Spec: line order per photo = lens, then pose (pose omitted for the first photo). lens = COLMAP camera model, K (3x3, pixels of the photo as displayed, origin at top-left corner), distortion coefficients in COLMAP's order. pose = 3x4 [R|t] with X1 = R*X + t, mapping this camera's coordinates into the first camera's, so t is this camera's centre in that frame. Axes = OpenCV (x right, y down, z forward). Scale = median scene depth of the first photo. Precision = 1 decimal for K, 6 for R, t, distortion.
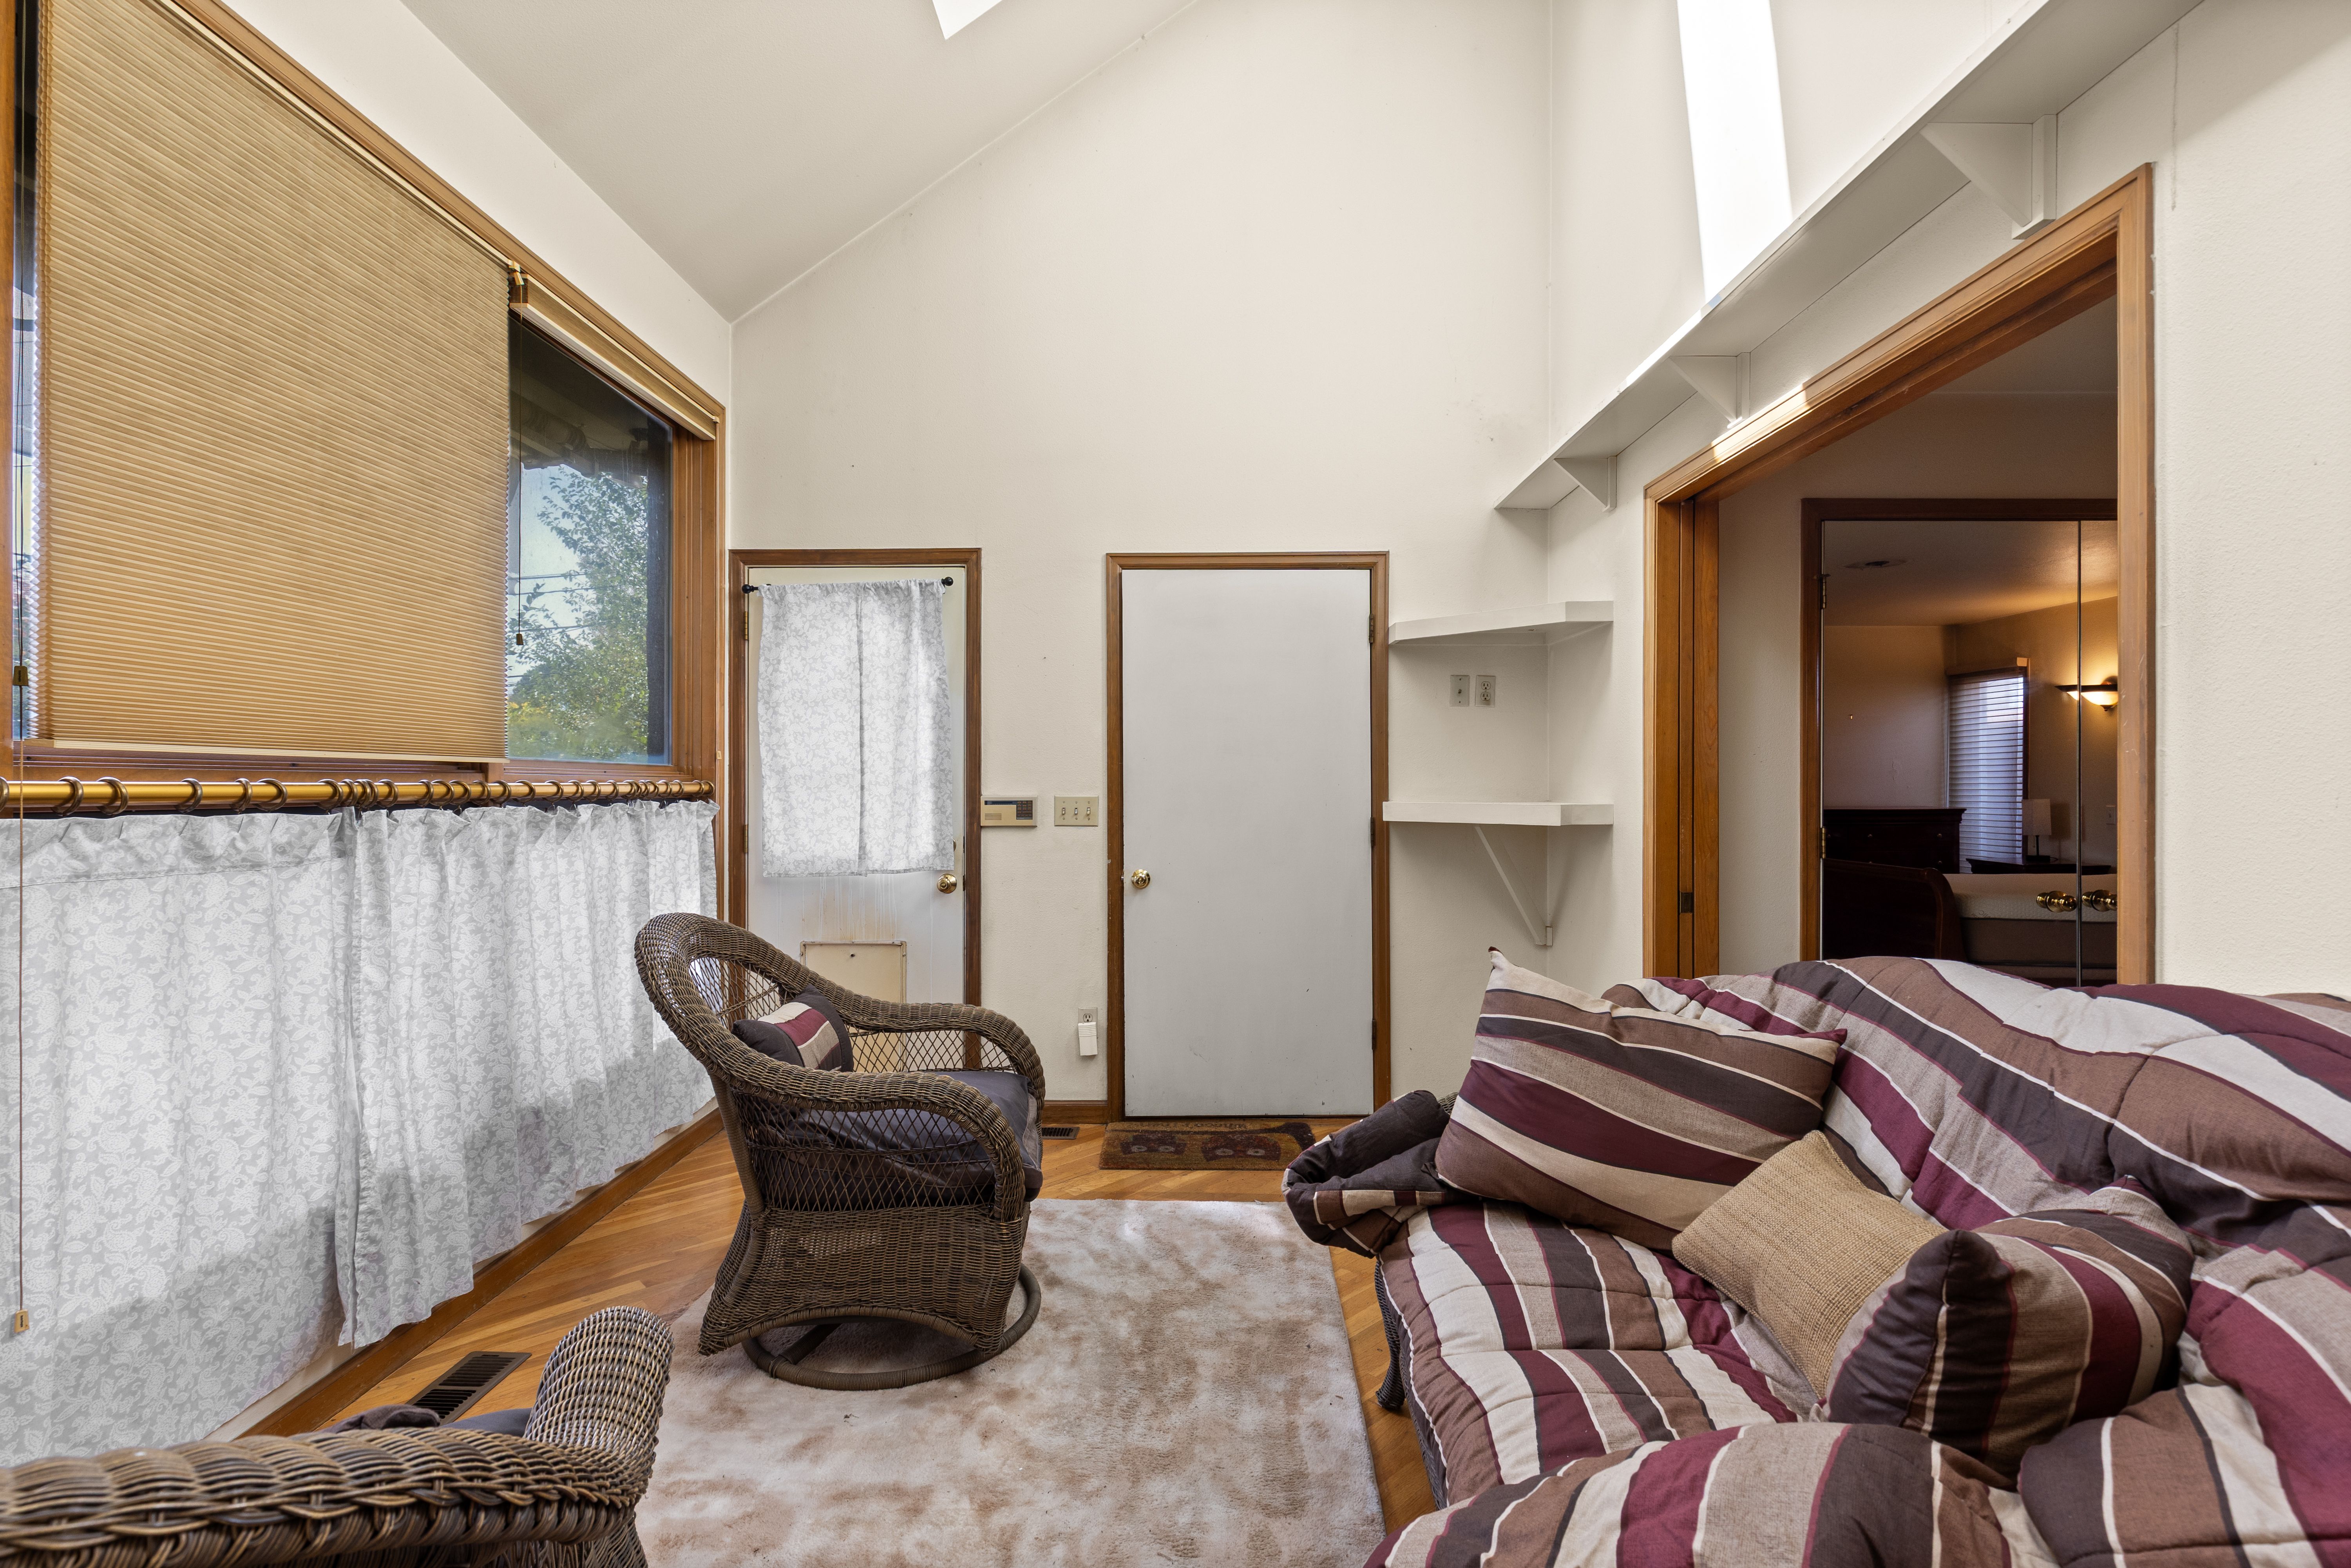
lens RADIAL K [[1056.8, 0, 1175.5], [0, 1056.8, 784.0], [0, 0, 1]] dist [0.003176, -0.000237]
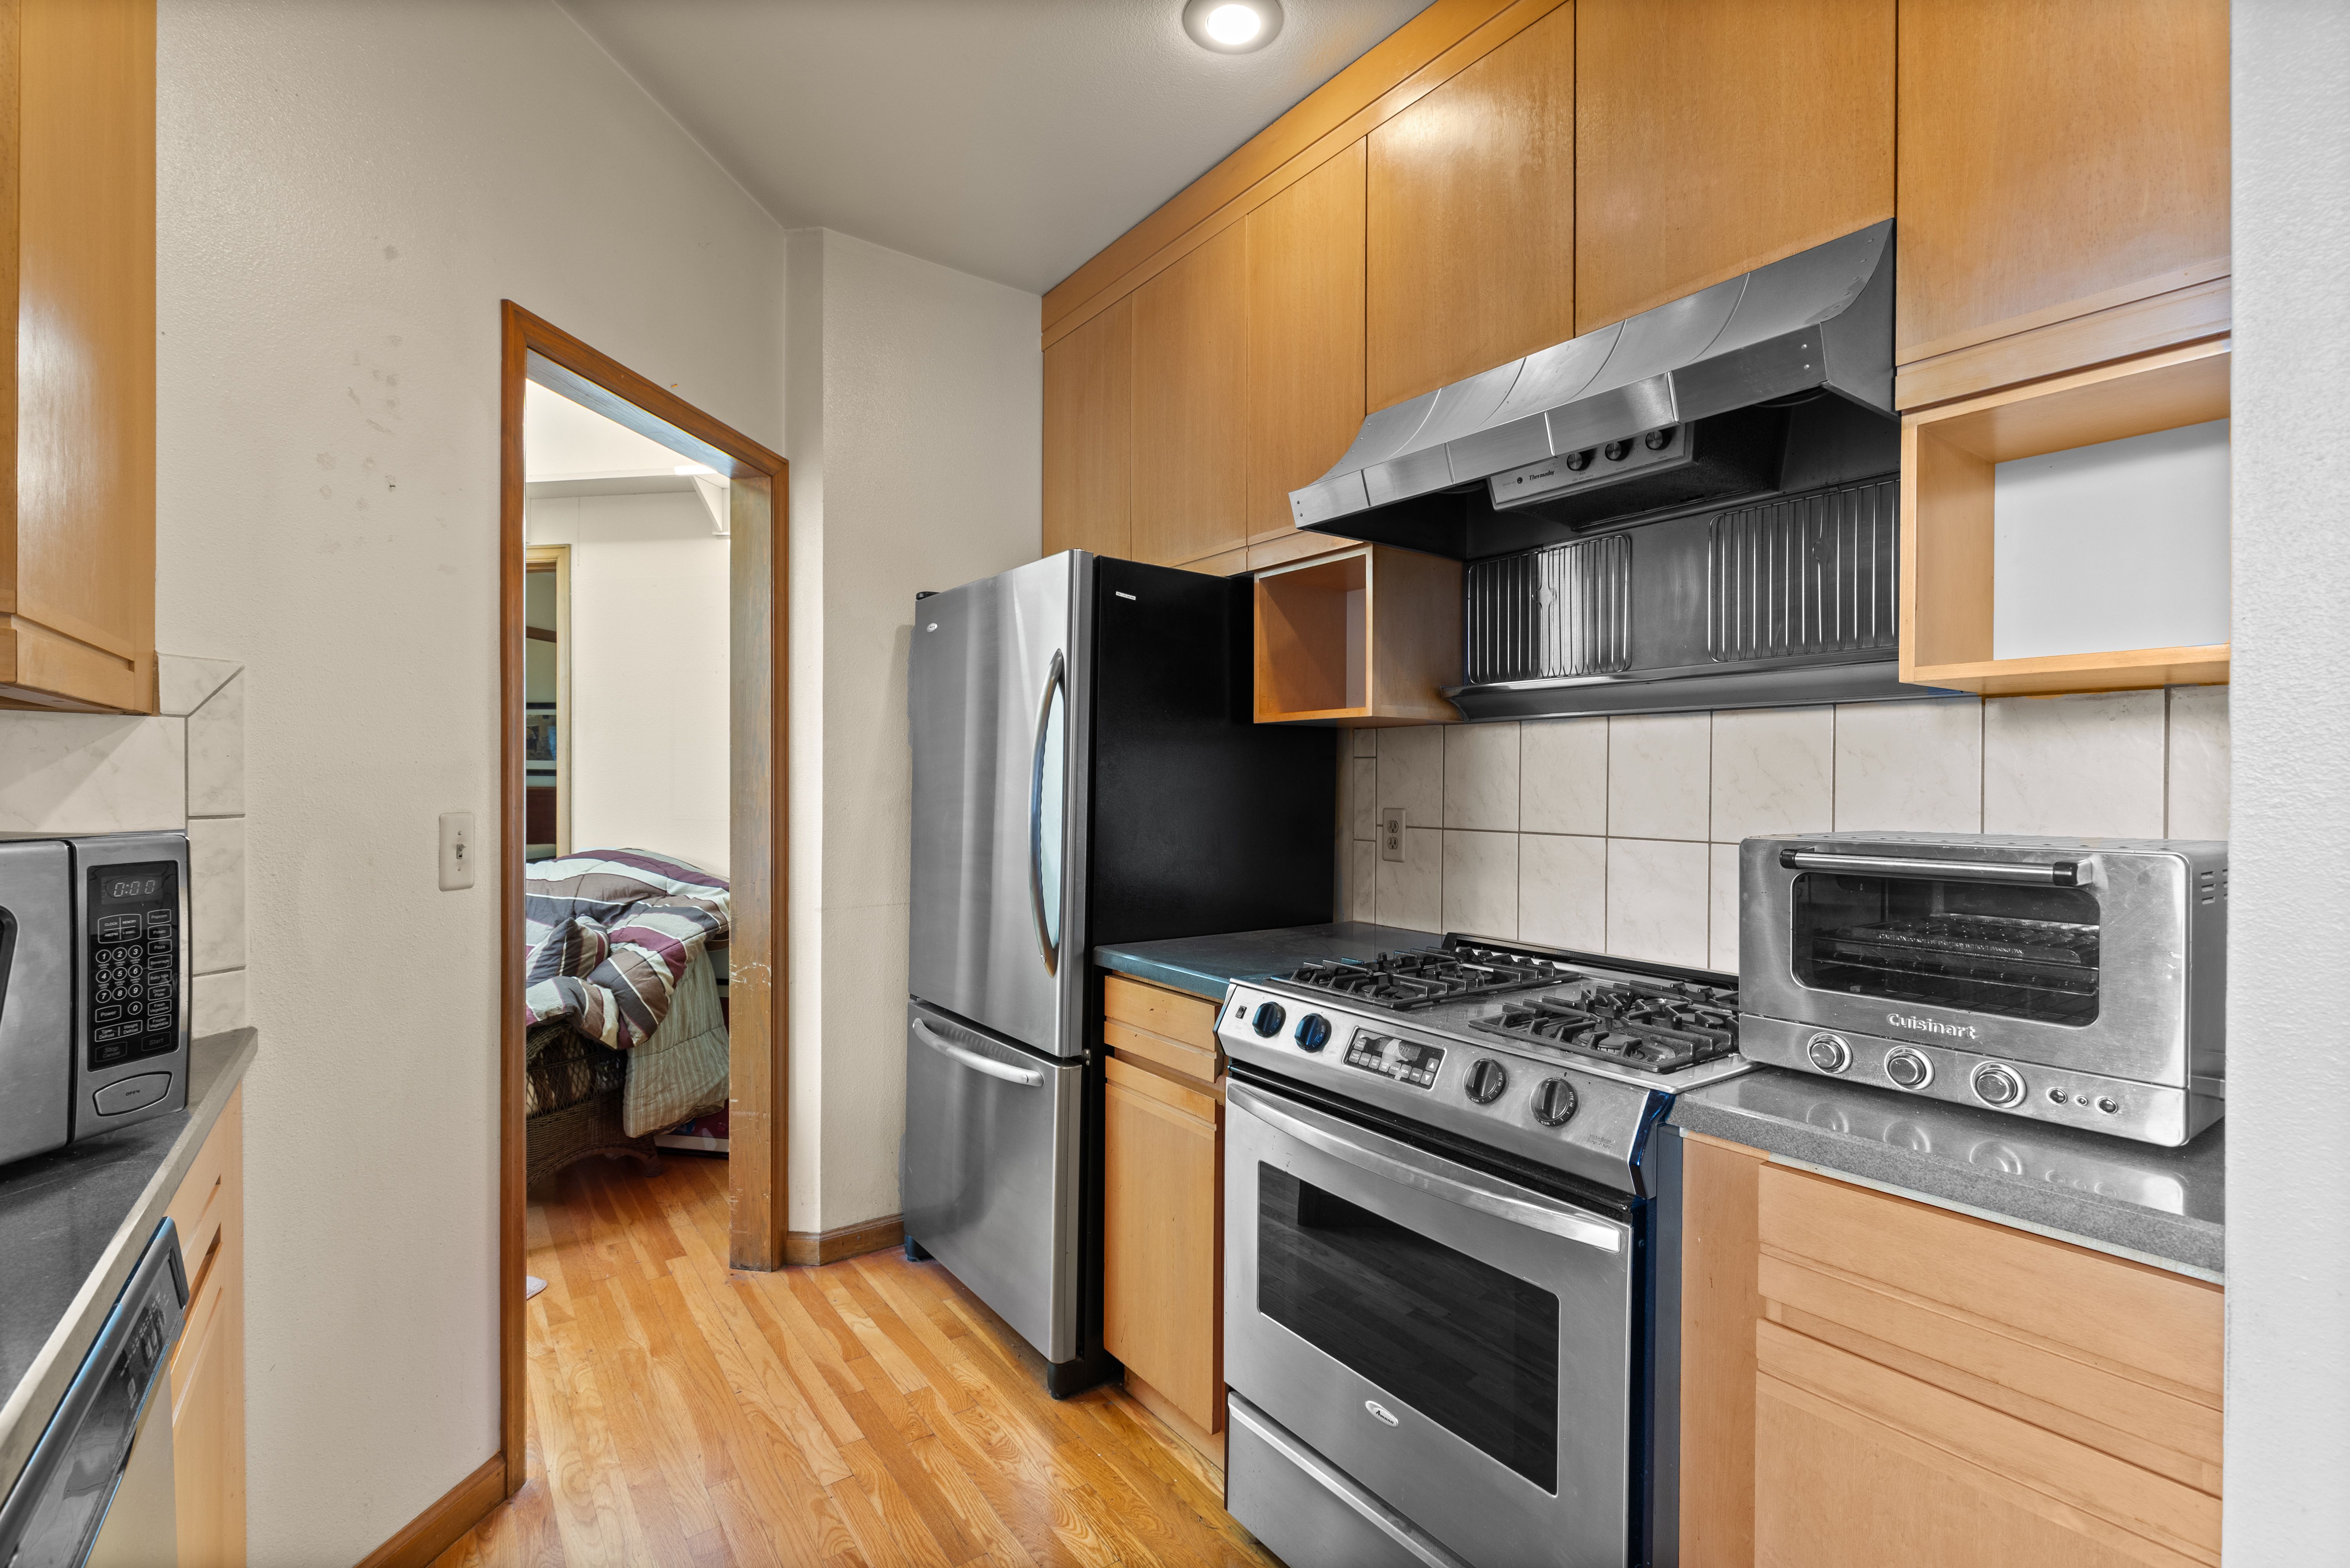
lens RADIAL K [[1052.5, 0, 1171.0], [0, 1052.5, 789.7], [0, 0, 1]] dist [0.008996, -0.010943]
pose [[0.145388, -0.010078, 0.989323, -1.429336], [-0.000796, 0.999947, 0.010303, -0.000652], [-0.989374, -0.002285, 0.145372, -0.841772]]
